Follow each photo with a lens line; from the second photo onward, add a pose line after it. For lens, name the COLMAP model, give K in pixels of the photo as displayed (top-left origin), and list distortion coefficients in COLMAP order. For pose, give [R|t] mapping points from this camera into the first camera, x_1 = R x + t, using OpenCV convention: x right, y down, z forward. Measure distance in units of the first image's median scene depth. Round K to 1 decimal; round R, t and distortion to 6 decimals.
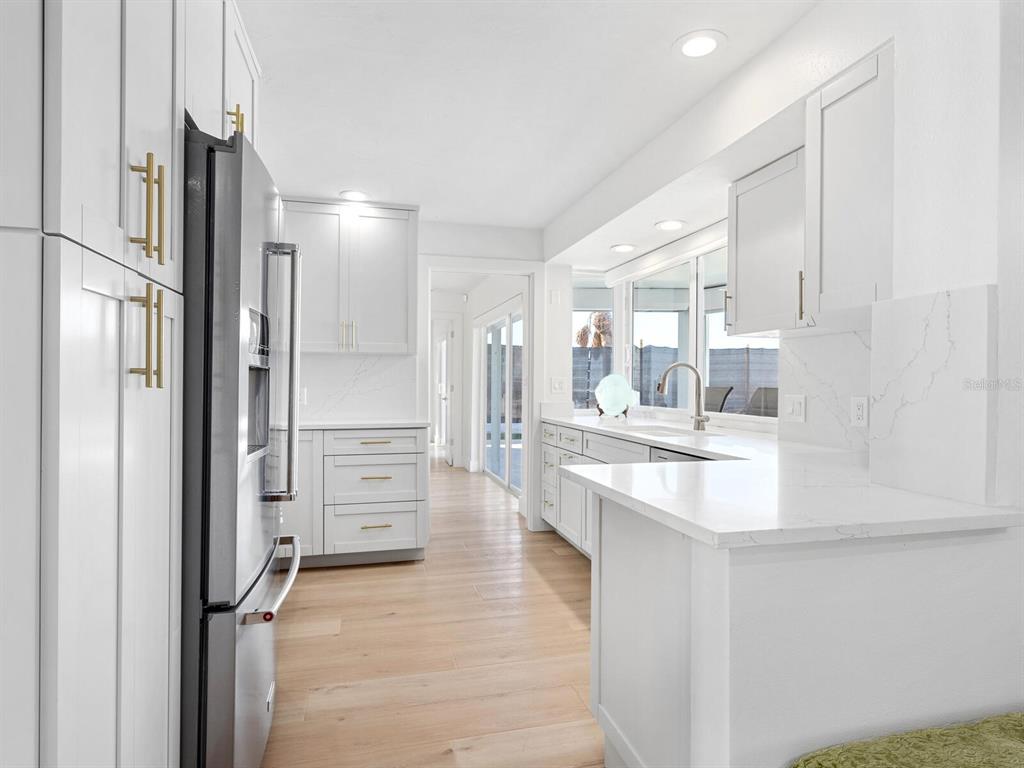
lens RADIAL K [[574.0, 0, 512.0], [0, 574.0, 384.0], [0, 0, 1]] dist [-0.003471, 0.000418]
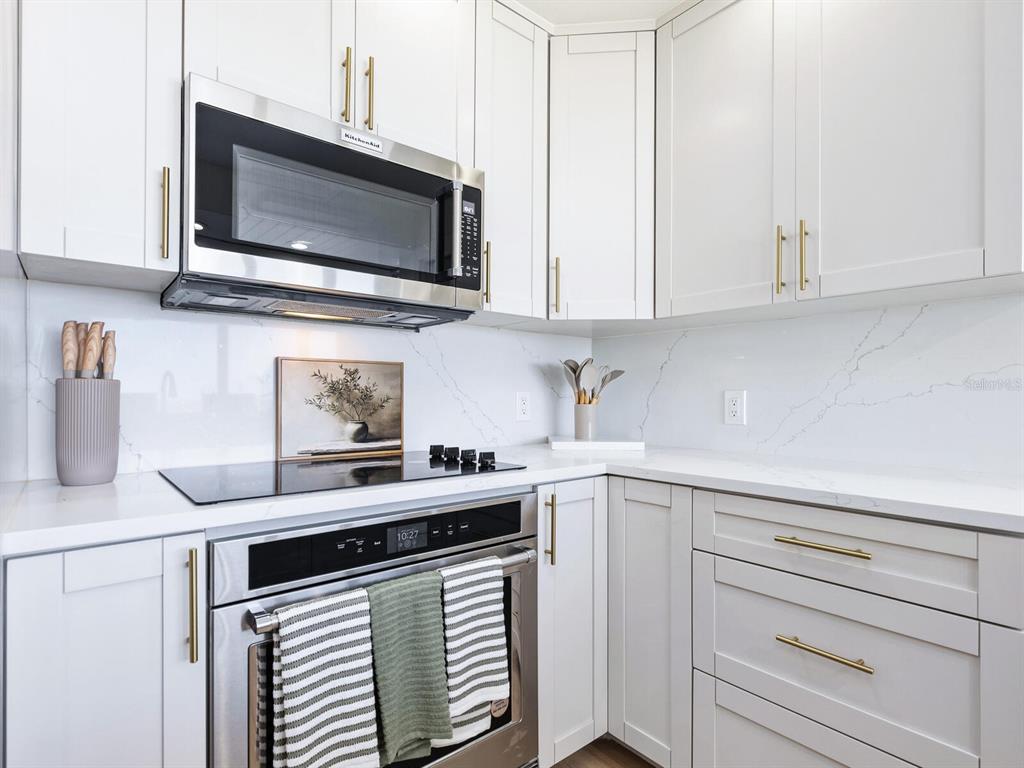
lens RADIAL K [[540.2, 0, 509.0], [0, 540.2, 390.9], [0, 0, 1]] dist [-0.004250, 0.000091]
pose [[0.431055, -0.006124, -0.902305, -0.023763], [-0.002686, 0.999964, -0.008069, 0.010494], [0.902322, 0.005901, 0.431023, 0.554214]]
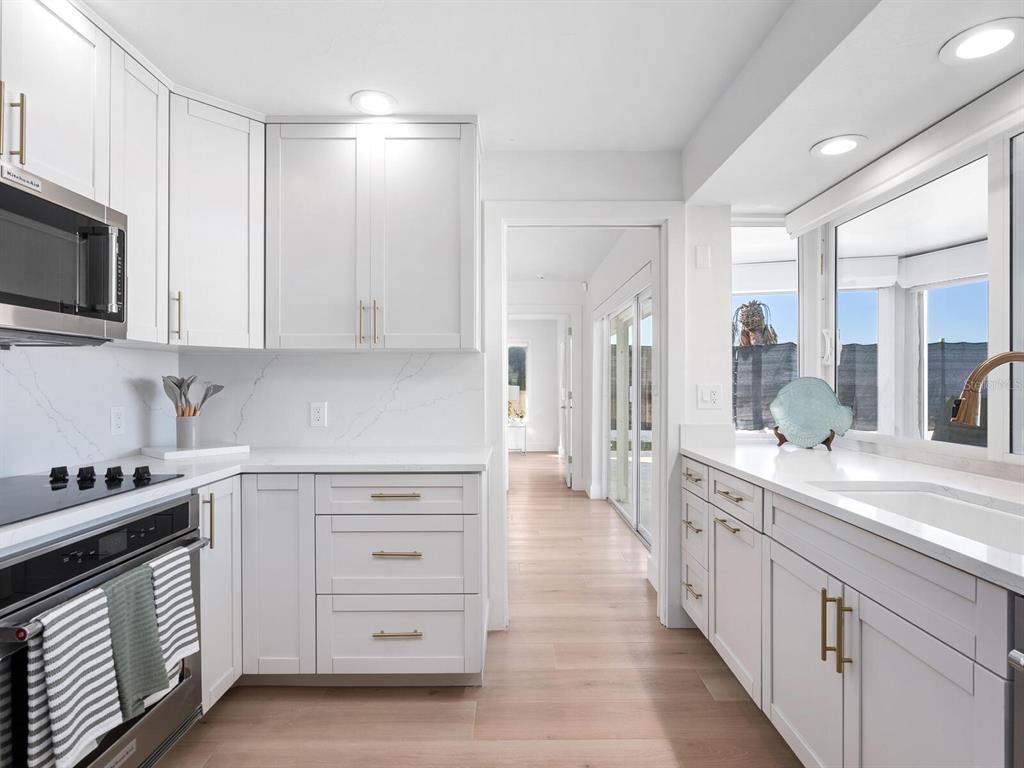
lens RADIAL K [[535.6, 0, 518.7], [0, 535.6, 384.3], [0, 0, 1]] dist [-0.002031, 0.001168]
pose [[0.970485, -0.005597, -0.241097, 0.020327], [0.004752, 0.999980, -0.004087, -0.010123], [0.241115, 0.002820, 0.970492, 0.382412]]
